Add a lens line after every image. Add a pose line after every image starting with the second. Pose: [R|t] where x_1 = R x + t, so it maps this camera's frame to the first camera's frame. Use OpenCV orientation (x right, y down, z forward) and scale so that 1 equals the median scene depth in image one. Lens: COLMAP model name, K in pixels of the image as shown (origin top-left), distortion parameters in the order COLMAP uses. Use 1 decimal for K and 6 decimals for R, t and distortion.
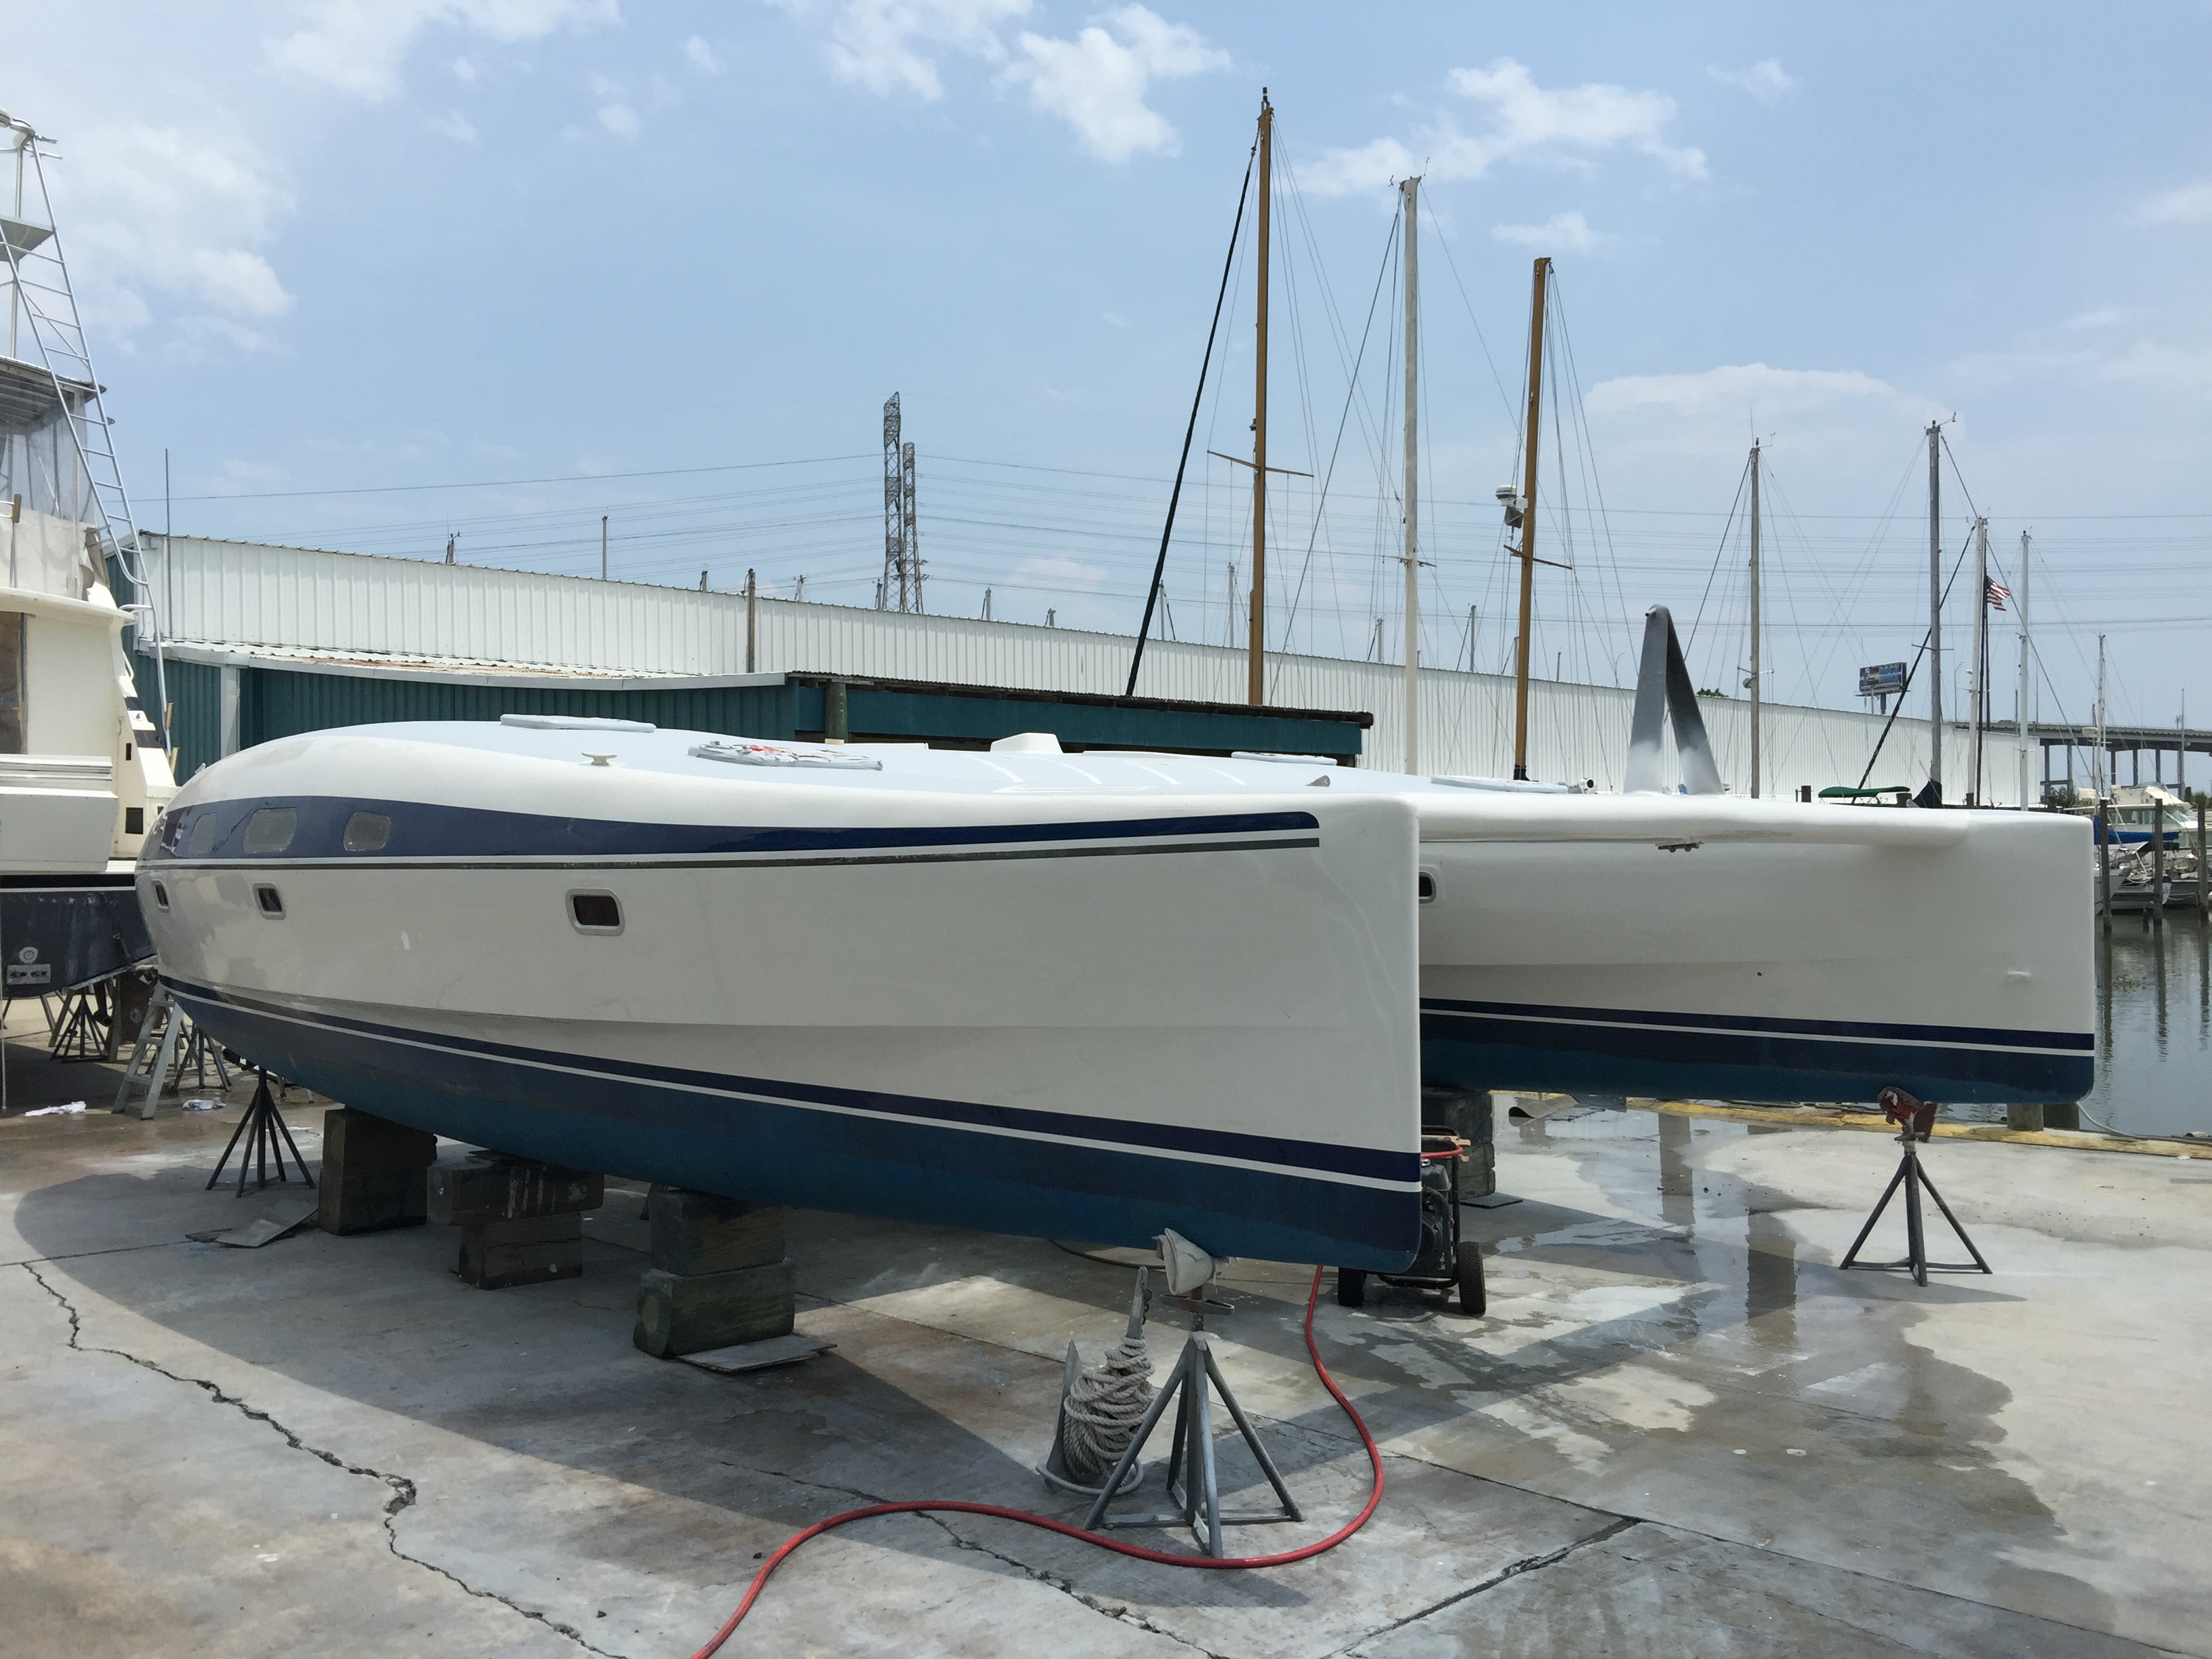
lens RADIAL K [[1850.8, 0, 1106.4], [0, 1850.8, 775.1], [0, 0, 1]] dist [0.161718, 0.002243]
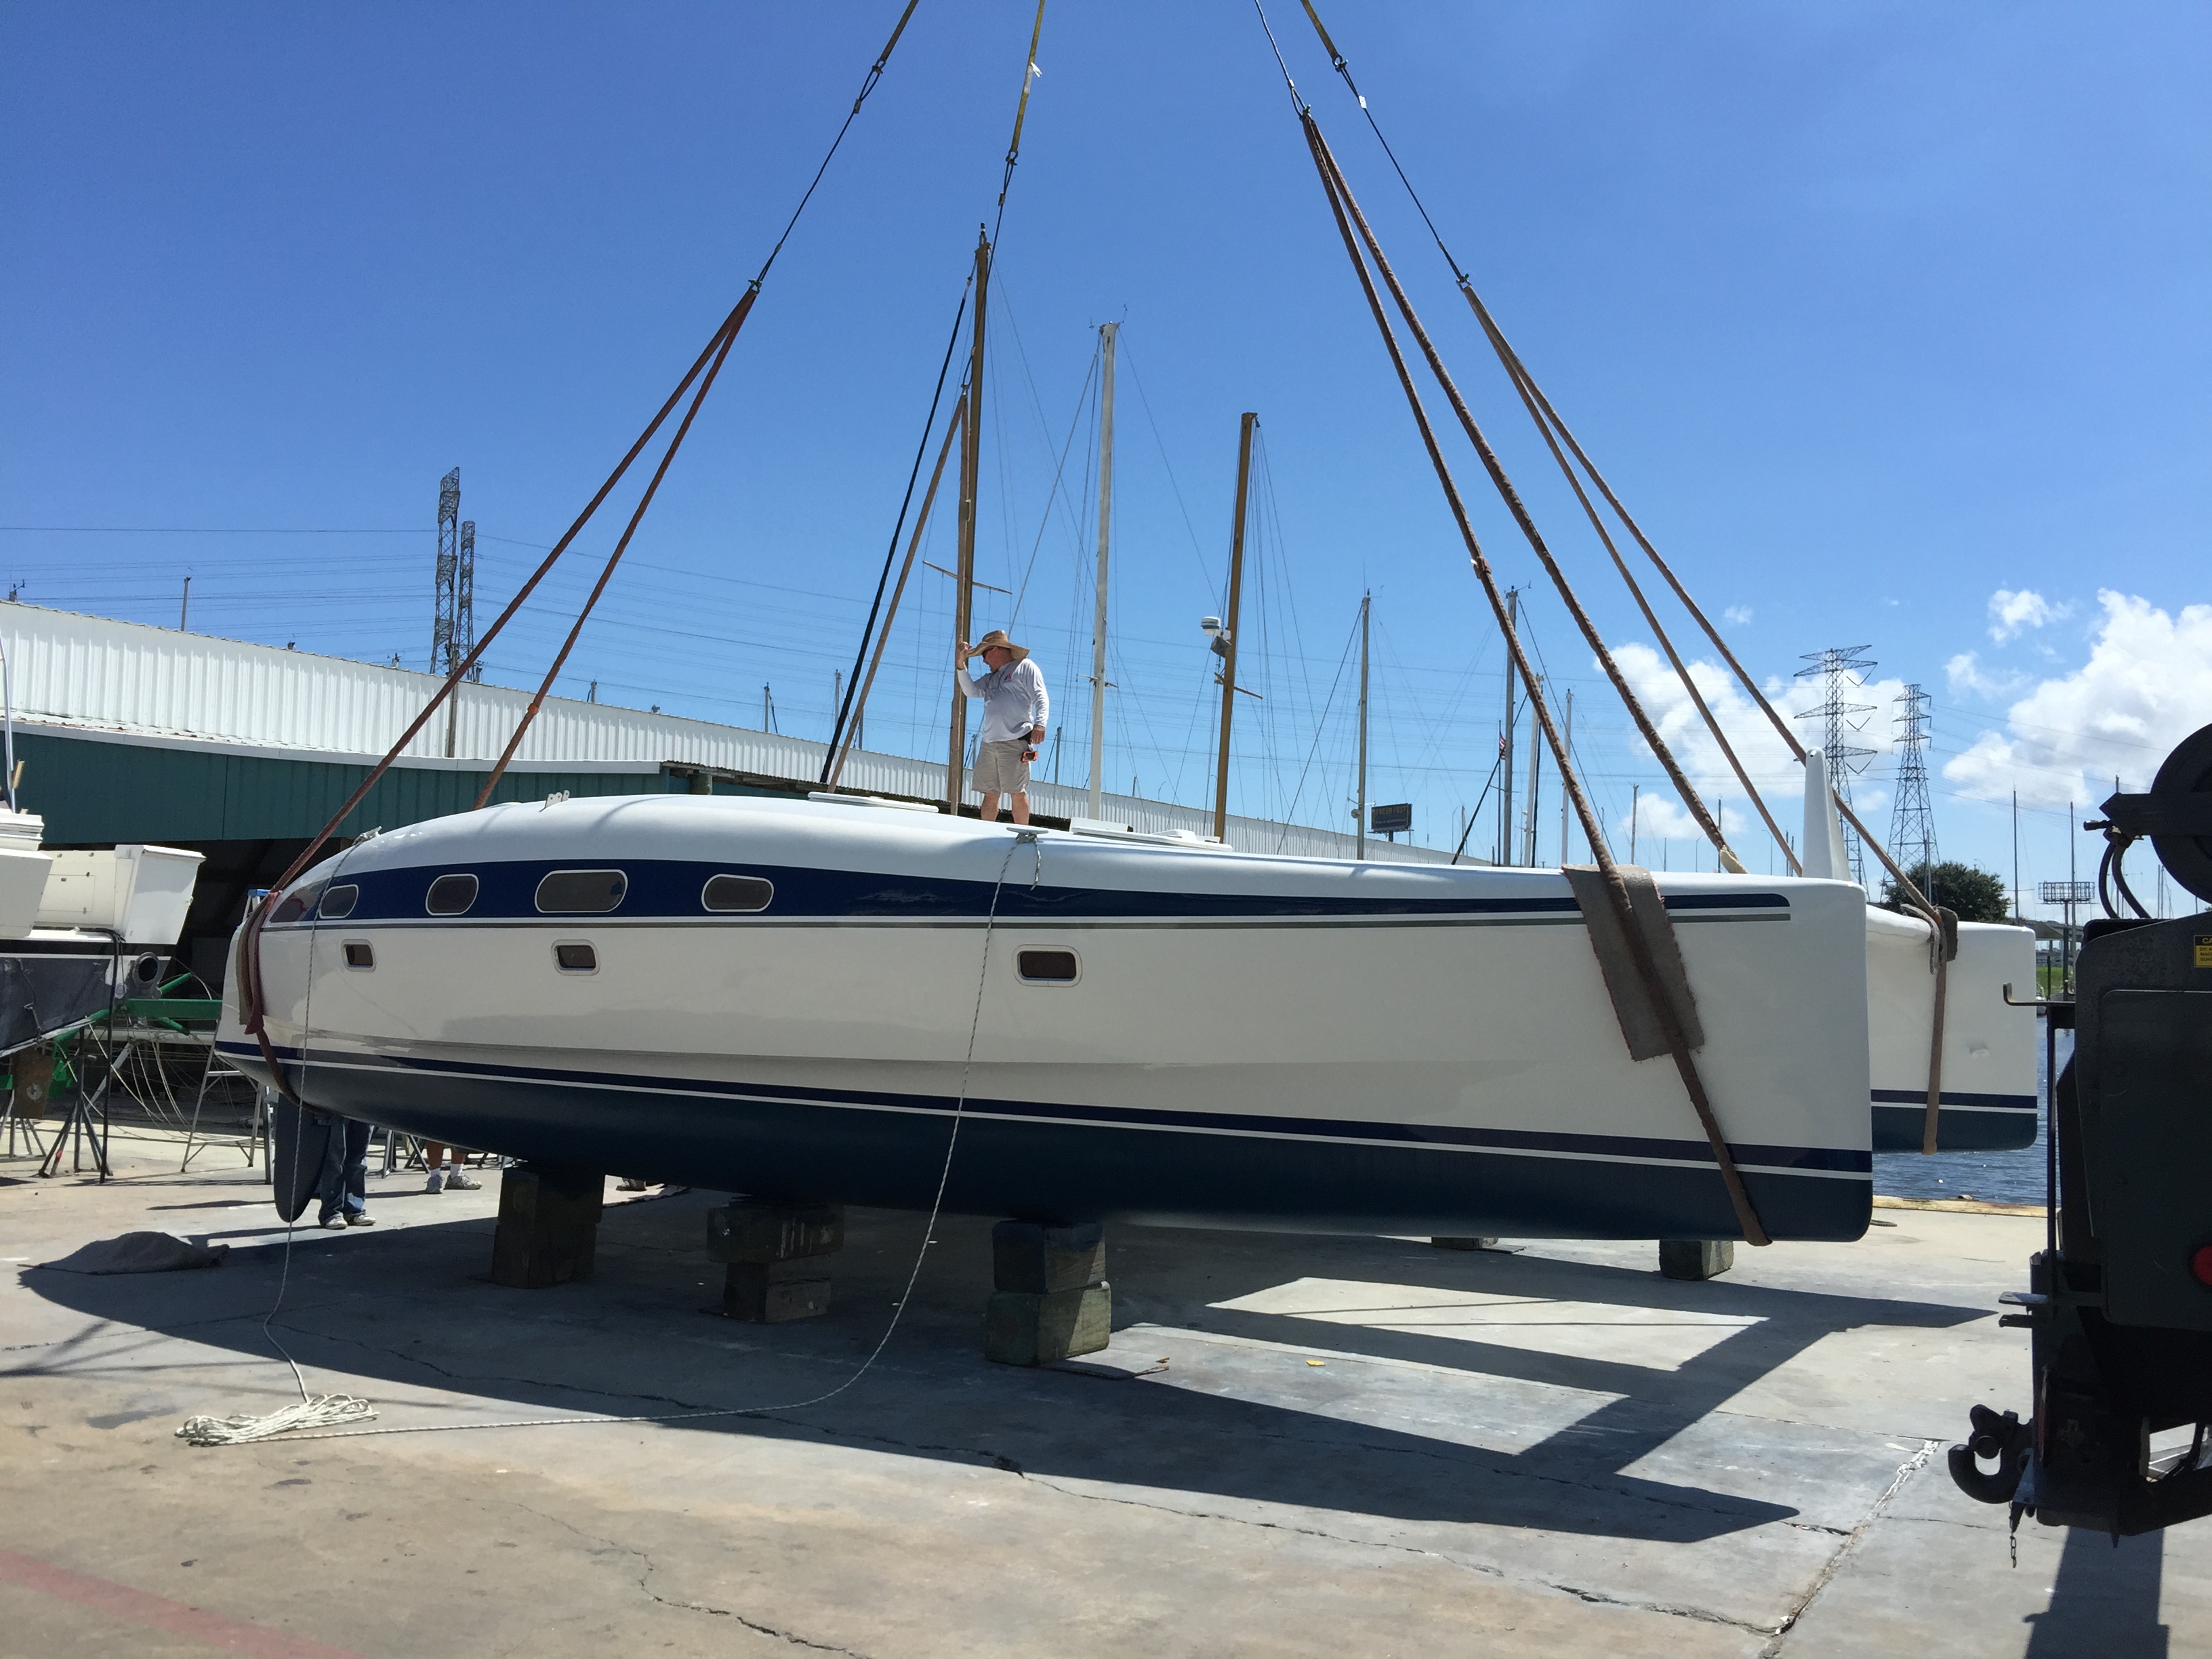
lens RADIAL K [[1908.4, 0, 1106.0], [0, 1908.4, 829.5], [0, 0, 1]] dist [-0.000728, 0.000722]
pose [[0.968652, 0.038890, 0.245359, -0.104995], [-0.031029, 0.998876, -0.035826, 0.005860], [-0.246477, 0.027089, 0.968770, -0.027532]]
